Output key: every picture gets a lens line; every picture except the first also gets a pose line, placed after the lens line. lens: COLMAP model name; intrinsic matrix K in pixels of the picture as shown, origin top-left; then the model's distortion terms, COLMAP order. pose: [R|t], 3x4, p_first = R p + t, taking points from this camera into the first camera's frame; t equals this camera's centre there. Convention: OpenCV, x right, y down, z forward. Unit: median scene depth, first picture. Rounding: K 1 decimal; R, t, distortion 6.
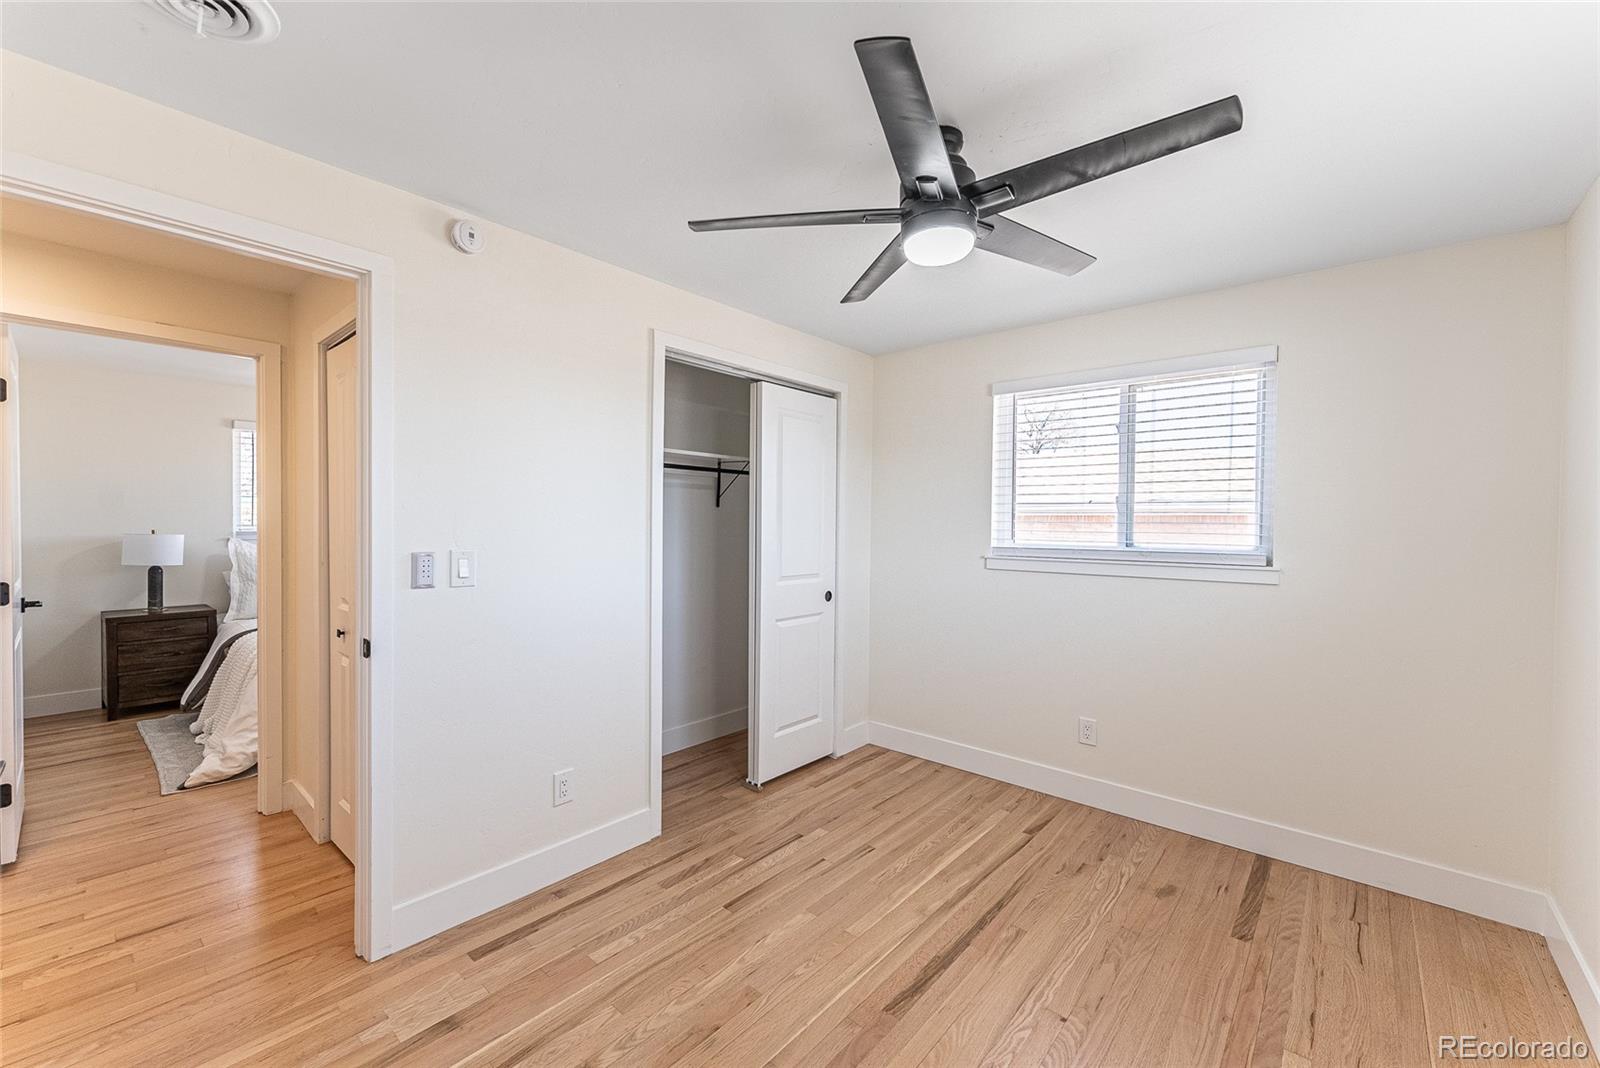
lens RADIAL K [[640.3, 0, 802.2], [0, 640.3, 530.9], [0, 0, 1]] dist [-0.000327, -0.001206]
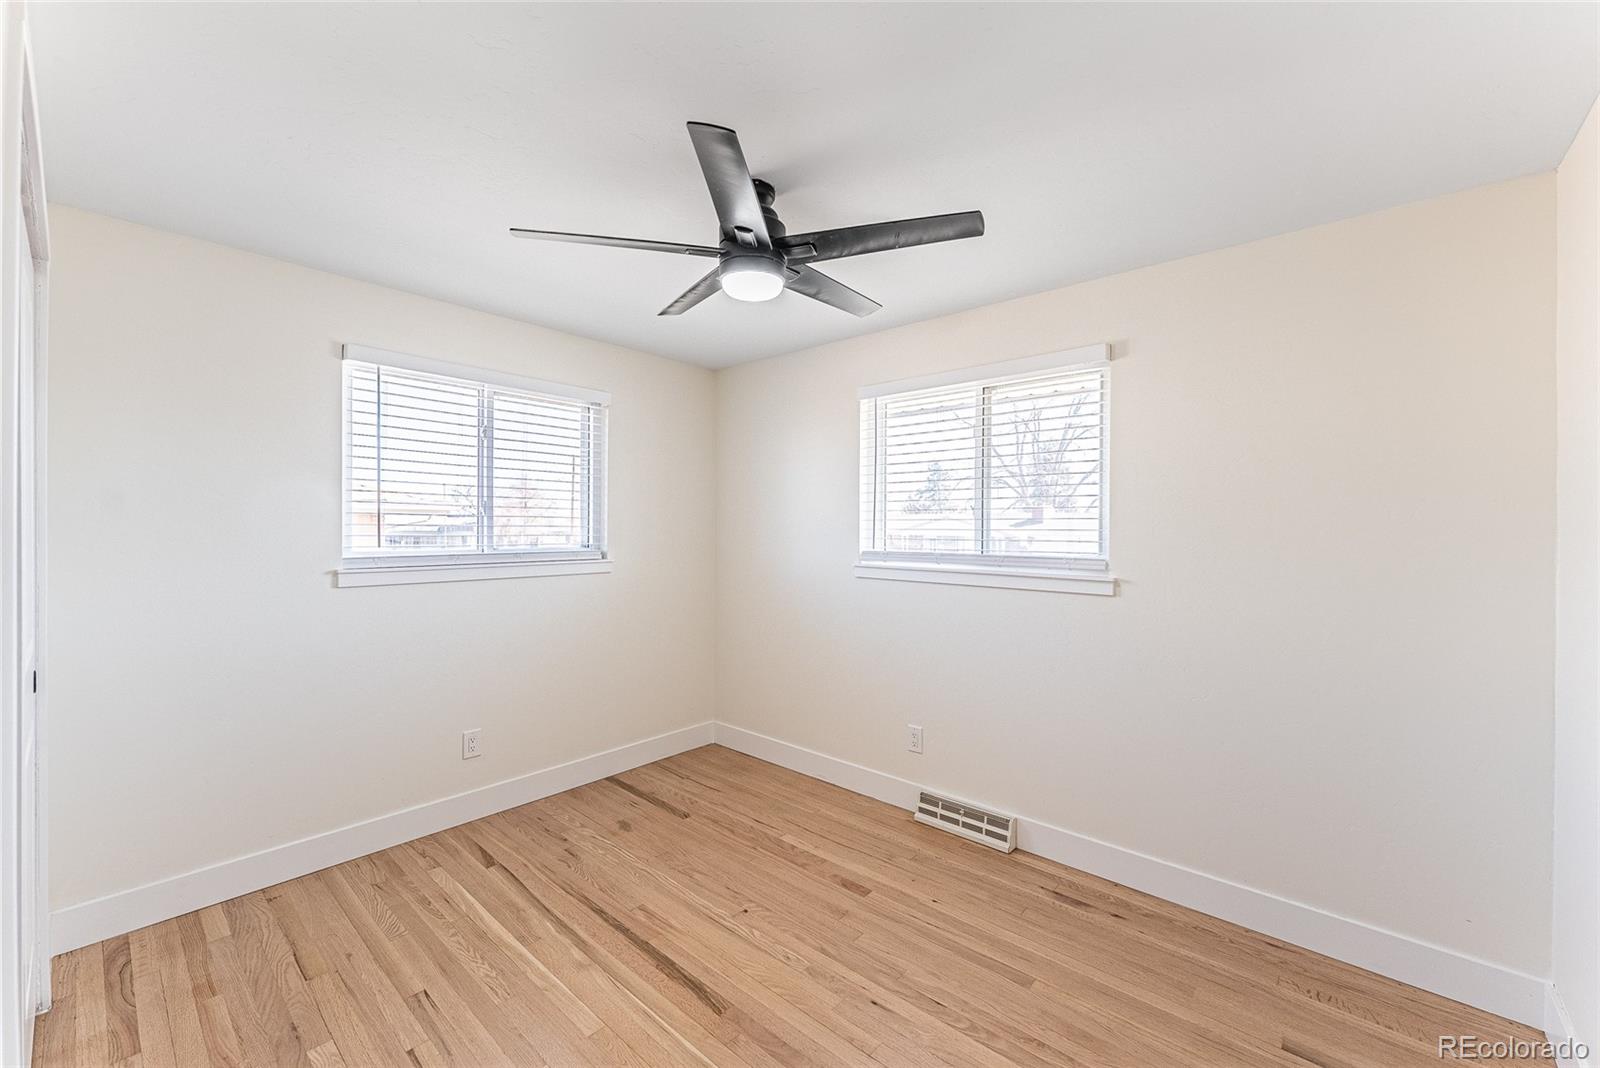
lens RADIAL K [[640.3, 0, 796.4], [0, 640.3, 529.9], [0, 0, 1]] dist [-0.000327, -0.001206]
pose [[0.003065, -0.009012, 0.999955, -0.737301], [0.007347, 0.999933, 0.008989, -0.017320], [-0.999968, 0.007319, 0.003131, 0.739290]]
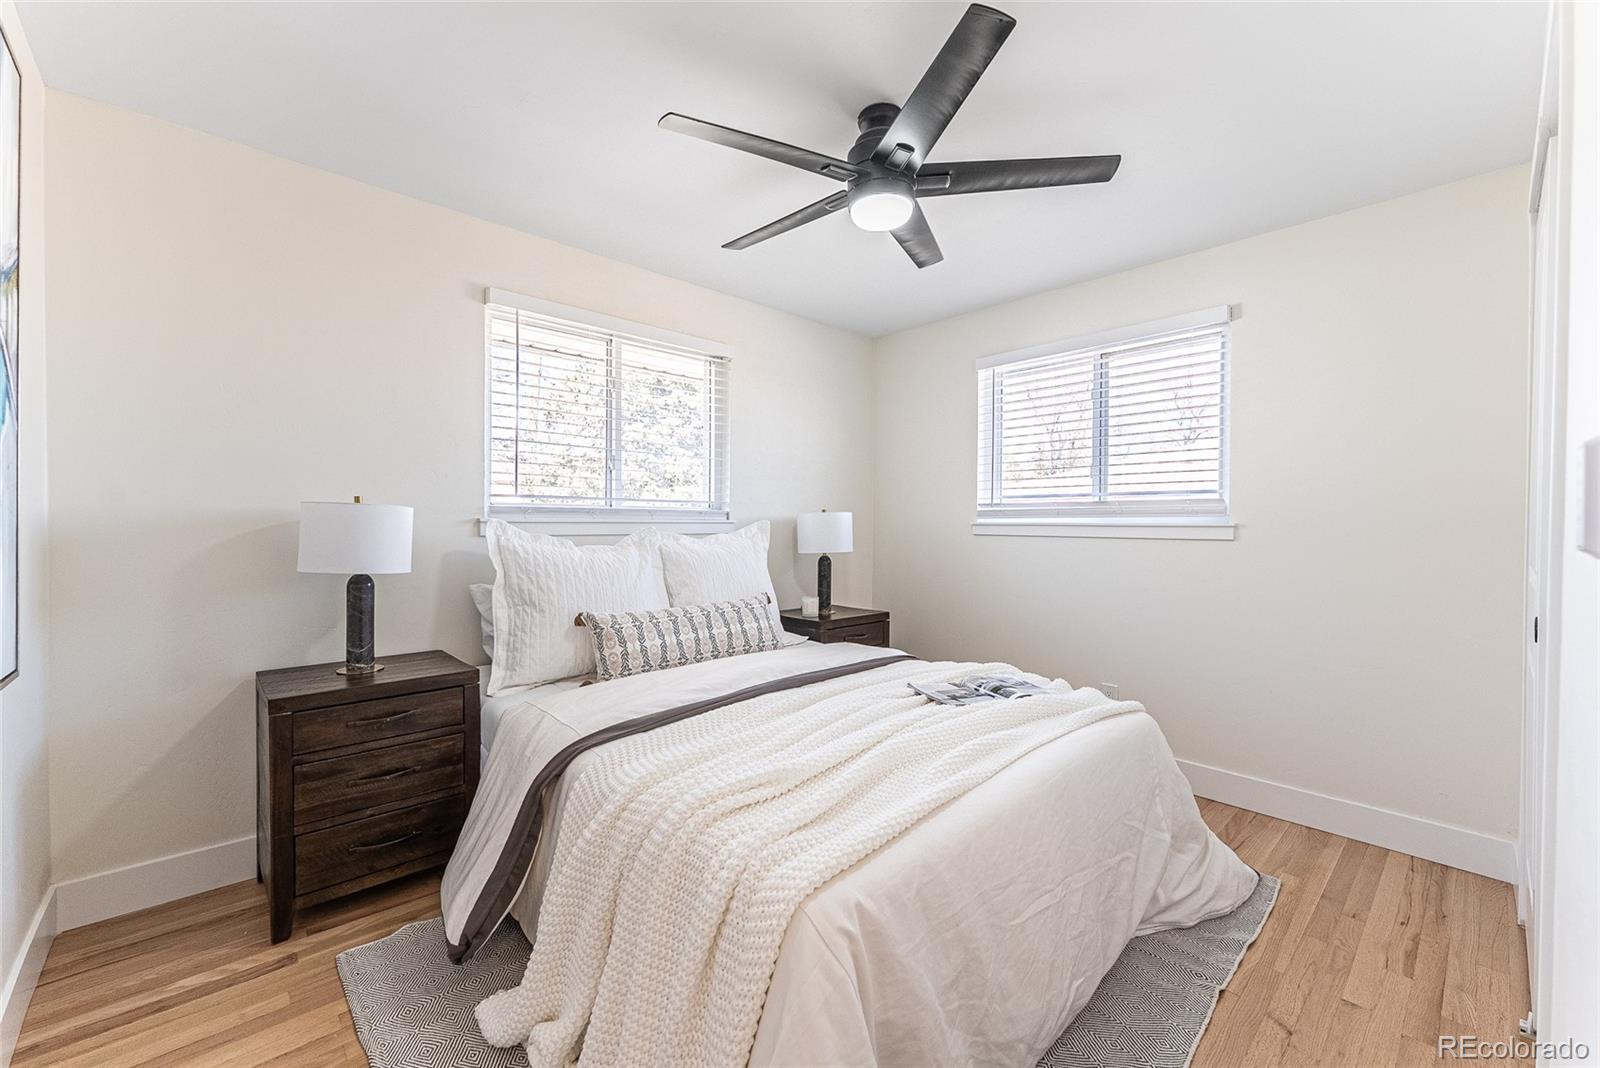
lens RADIAL K [[640.3, 0, 798.6], [0, 640.3, 533.8], [0, 0, 1]] dist [-0.000327, -0.001206]
pose [[0.993933, 0.000741, -0.109982, -0.344801], [-0.000810, 1.000000, -0.000577, 0.013415], [0.109981, 0.000663, 0.993933, 0.306478]]
